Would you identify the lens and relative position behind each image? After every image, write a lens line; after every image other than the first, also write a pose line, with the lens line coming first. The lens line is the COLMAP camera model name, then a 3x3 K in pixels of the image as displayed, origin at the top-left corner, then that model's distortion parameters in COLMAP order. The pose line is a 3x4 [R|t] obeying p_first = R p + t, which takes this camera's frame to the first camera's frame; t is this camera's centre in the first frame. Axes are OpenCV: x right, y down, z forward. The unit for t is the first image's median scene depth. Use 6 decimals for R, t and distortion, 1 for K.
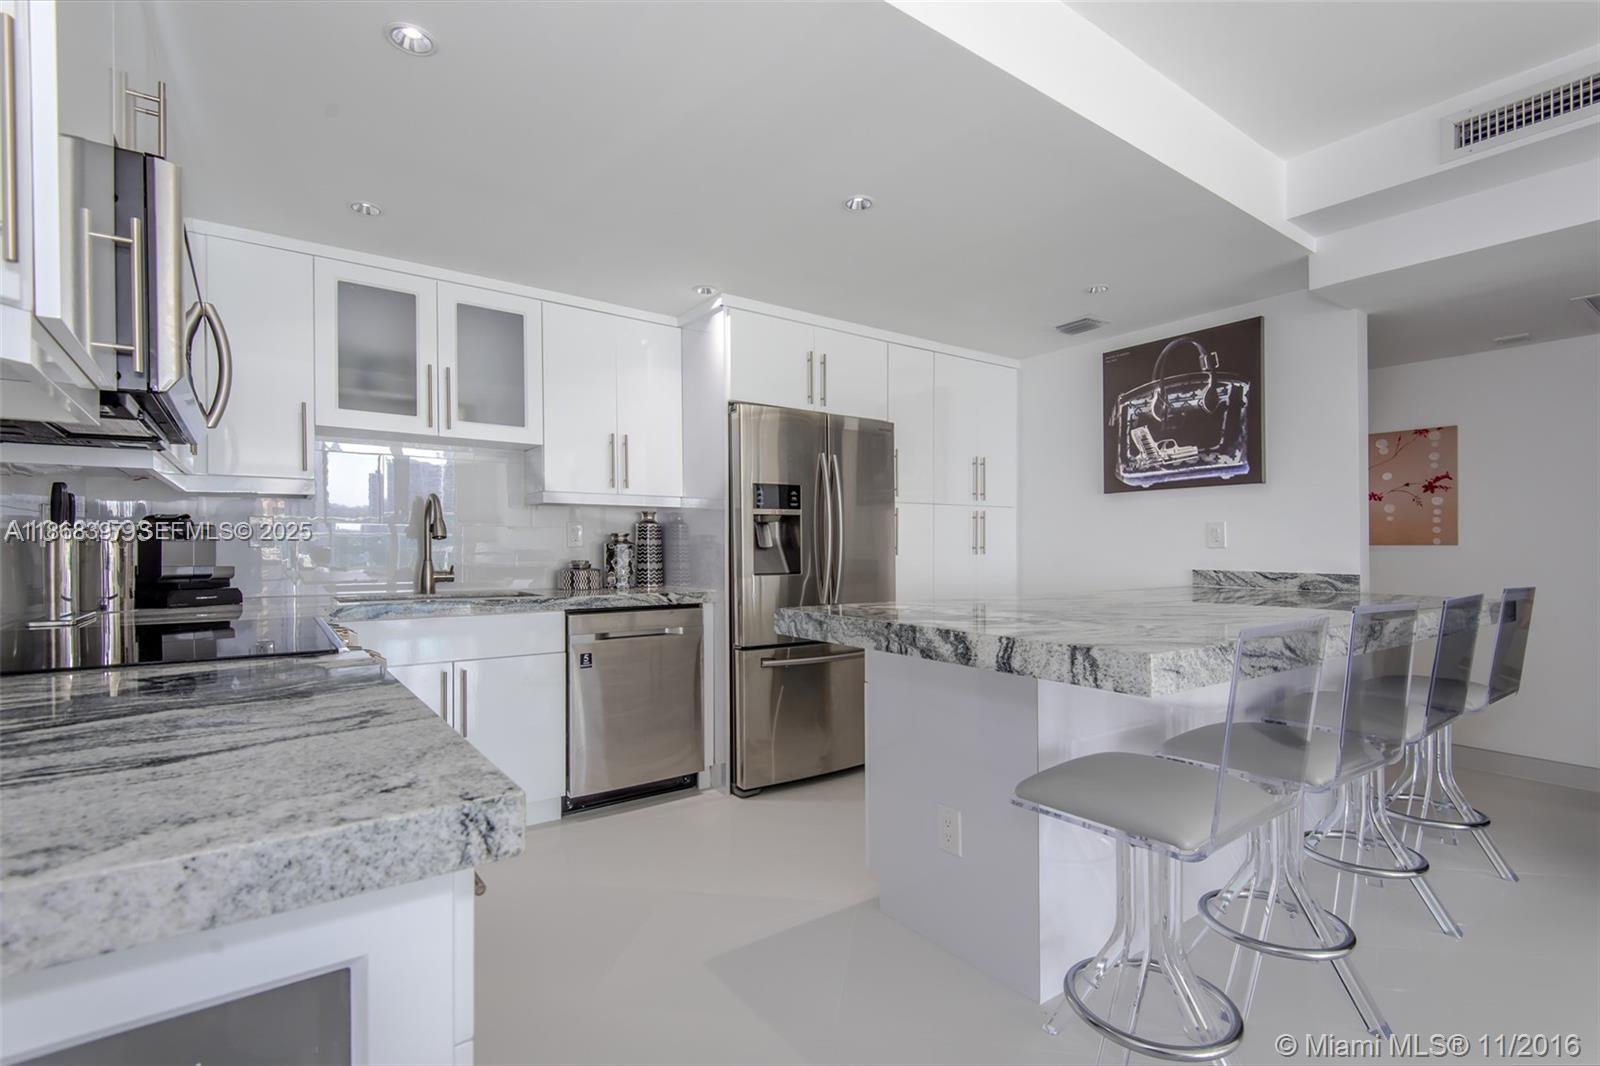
lens RADIAL K [[745.2, 0, 825.9], [0, 745.2, 547.7], [0, 0, 1]] dist [0.030413, -0.002834]
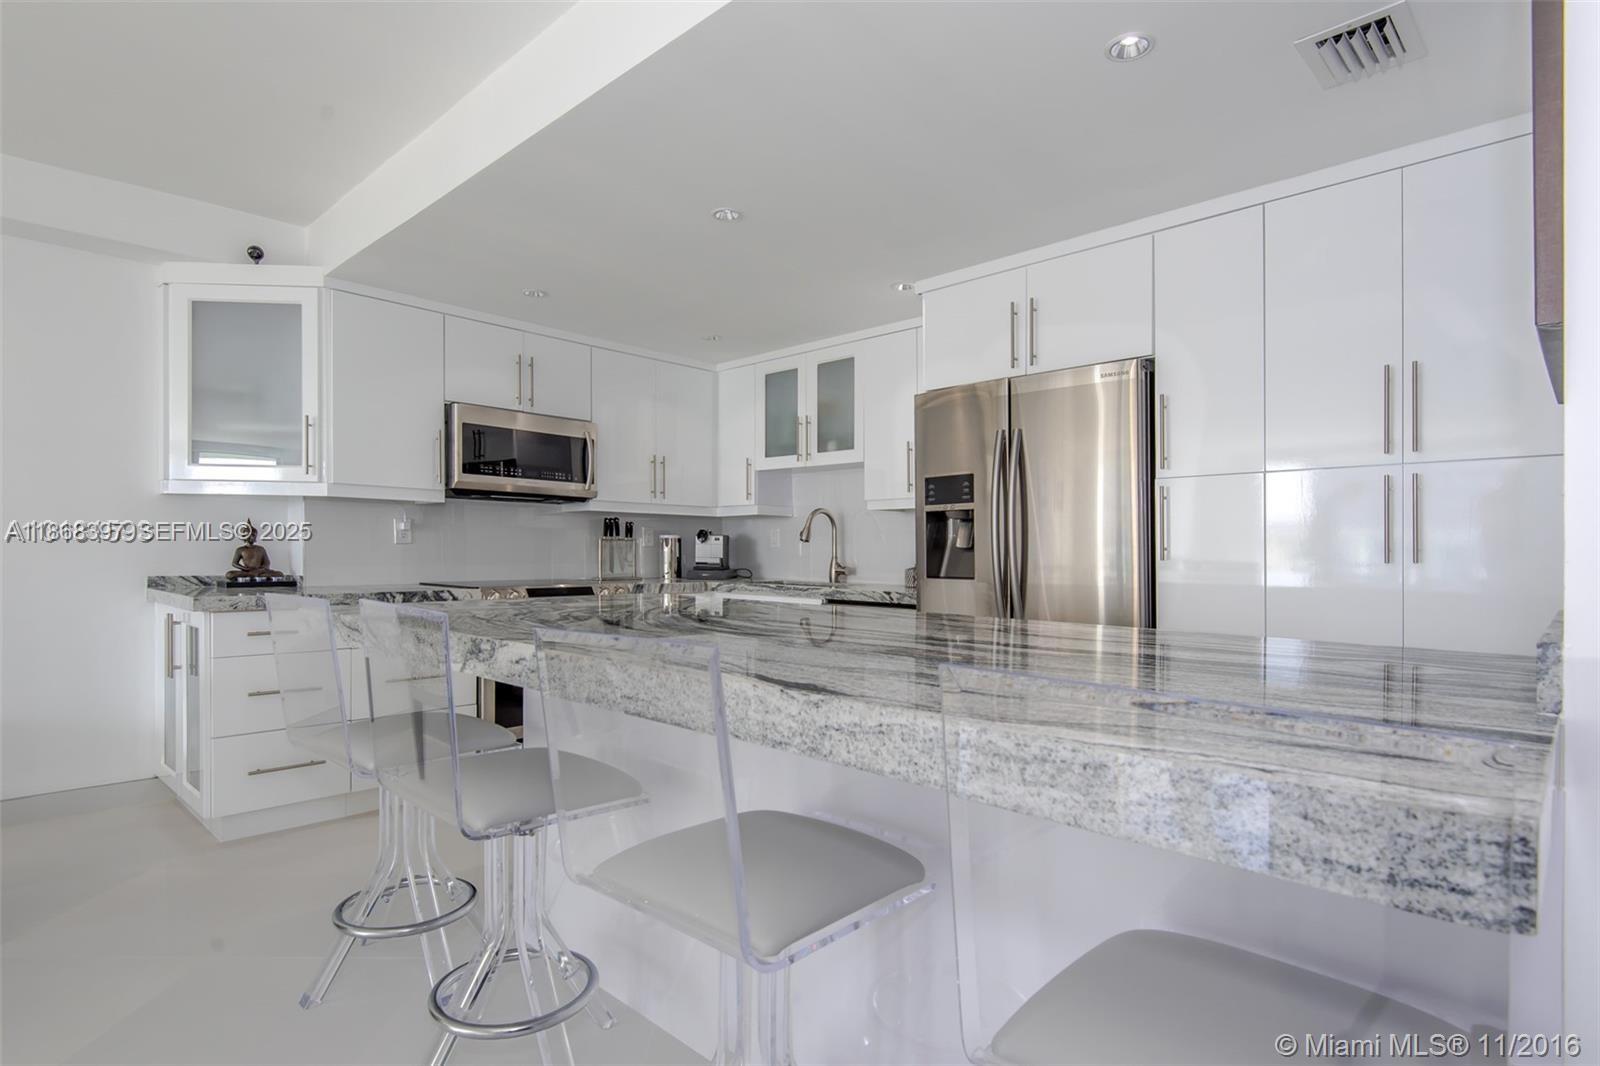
lens RADIAL K [[821.5, 0, 707.6], [0, 821.5, 552.9], [0, 0, 1]] dist [0.034084, -0.000443]
pose [[0.096724, 0.004498, -0.995301, 0.846038], [-0.005772, 0.999976, 0.003958, 0.003687], [0.995294, 0.005362, 0.096748, 0.598568]]
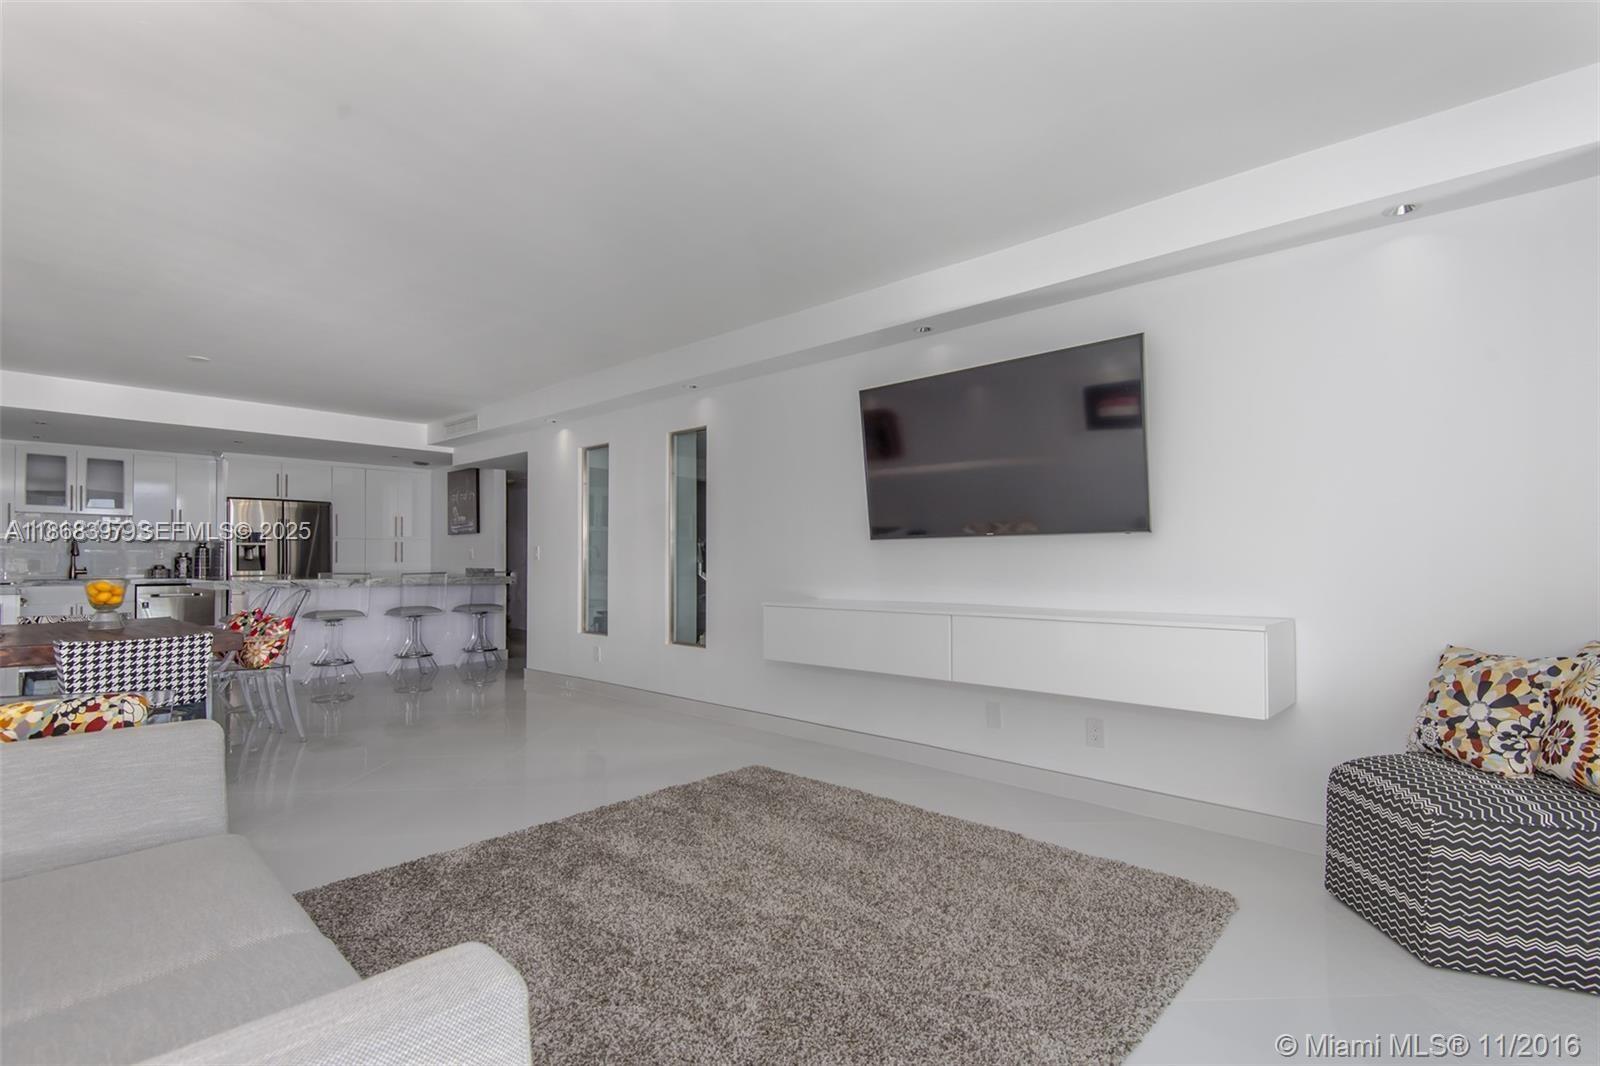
lens RADIAL K [[745.2, 0, 807.3], [0, 745.2, 549.4], [0, 0, 1]] dist [0.030413, -0.002834]
pose [[0.983914, 0.003330, 0.178609, 1.189896], [-0.001148, 0.999923, -0.012321, -0.003710], [-0.178637, 0.011918, 0.983843, -1.608127]]
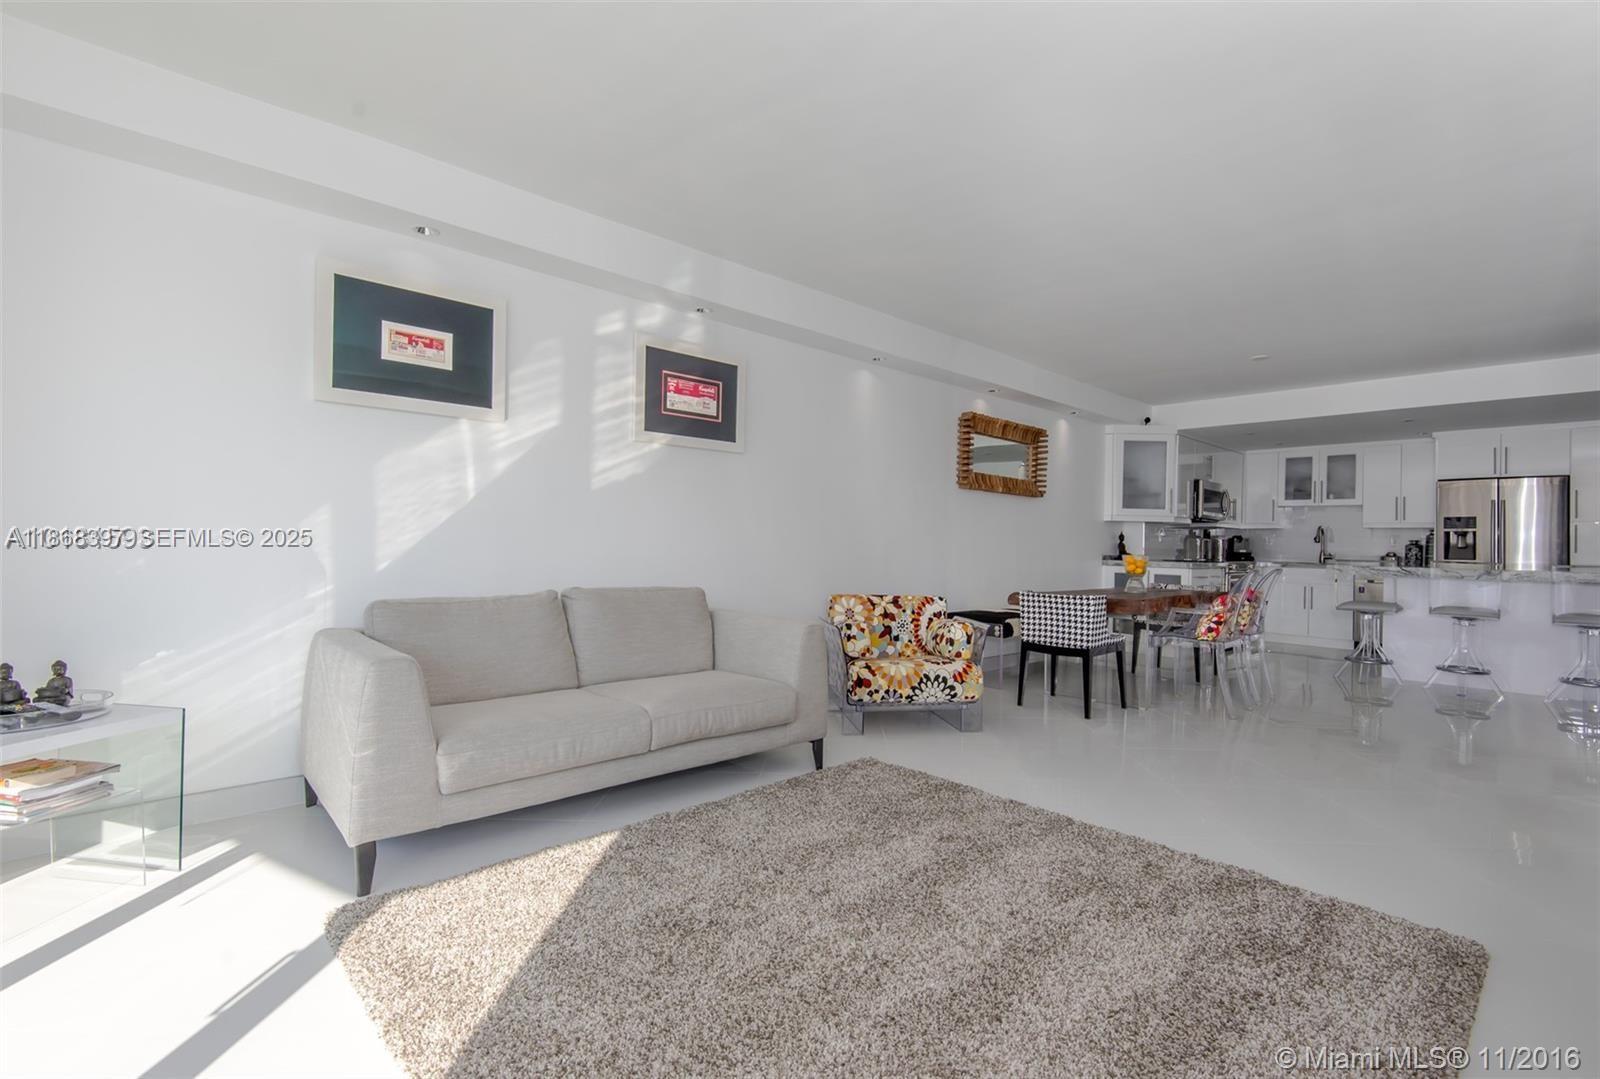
lens RADIAL K [[745.2, 0, 793.7], [0, 745.2, 542.2], [0, 0, 1]] dist [0.030413, -0.002834]
pose [[0.089743, 0.001031, -0.995964, 1.845181], [-0.015463, 0.999880, -0.000358, 0.015921], [0.995845, 0.015433, 0.089748, -1.041233]]
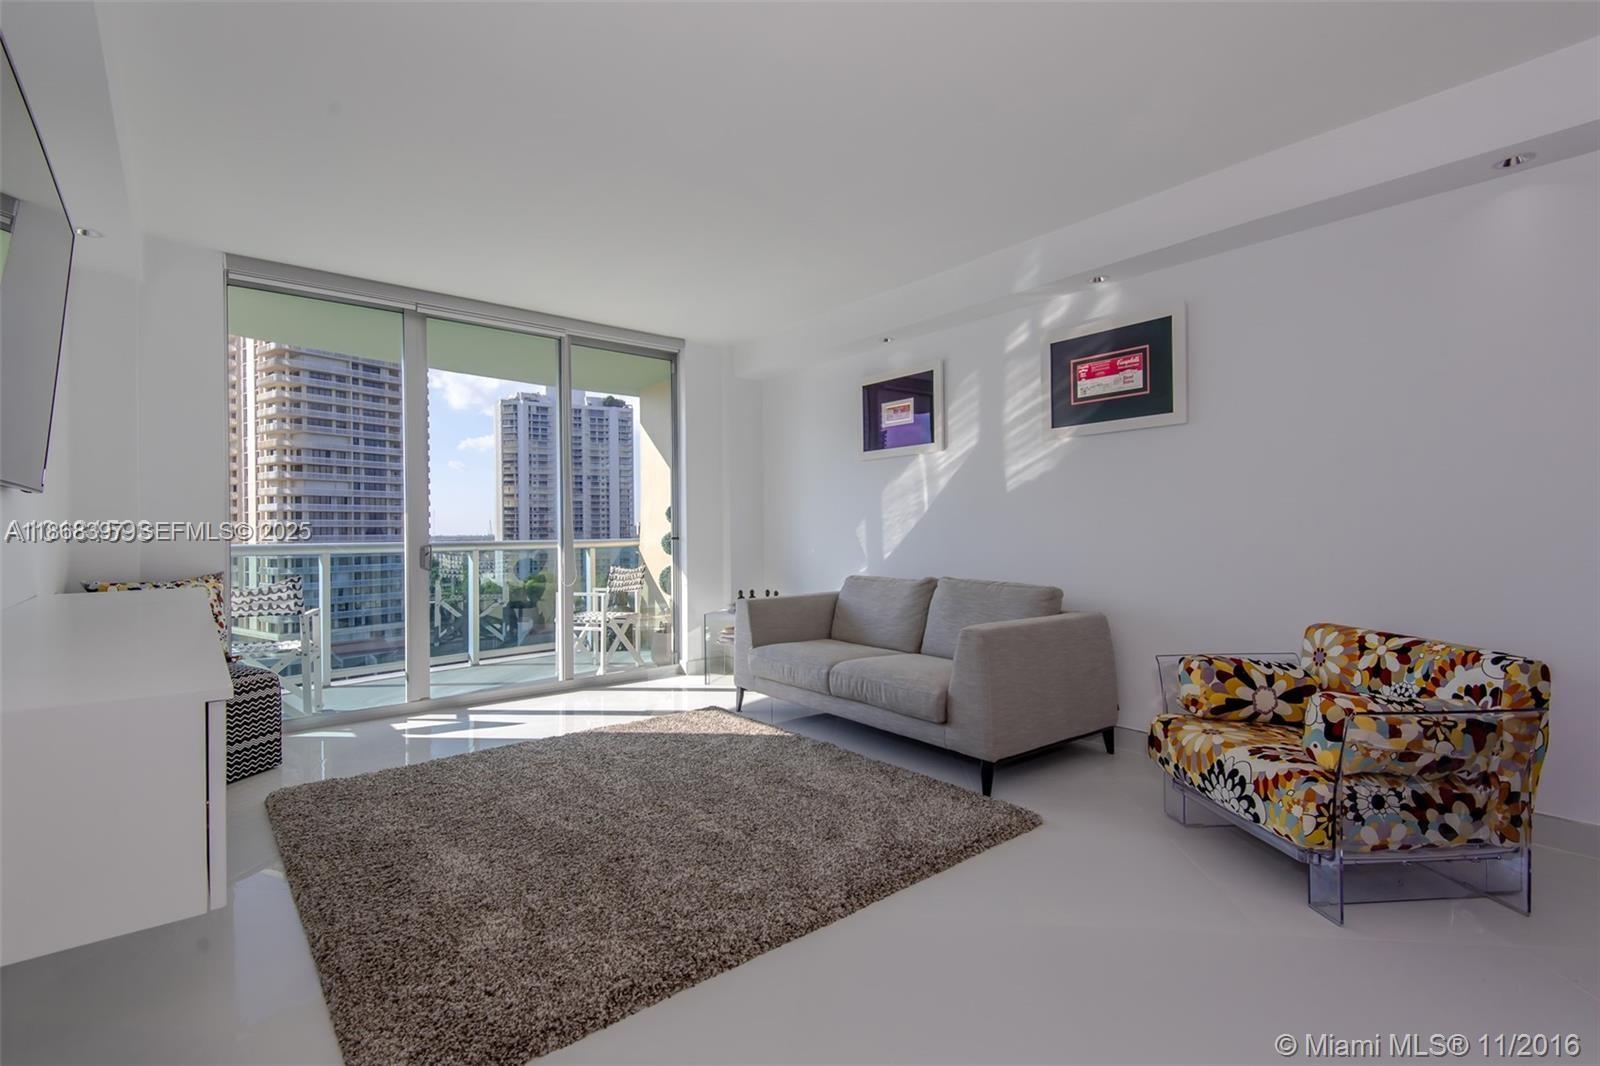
lens RADIAL K [[745.2, 0, 815.9], [0, 745.2, 526.4], [0, 0, 1]] dist [0.030413, -0.002834]
pose [[-0.999438, 0.006540, -0.032888, 1.078783], [0.006794, 0.999948, -0.007608, 0.005682], [0.032836, -0.007827, -0.999430, -0.025285]]
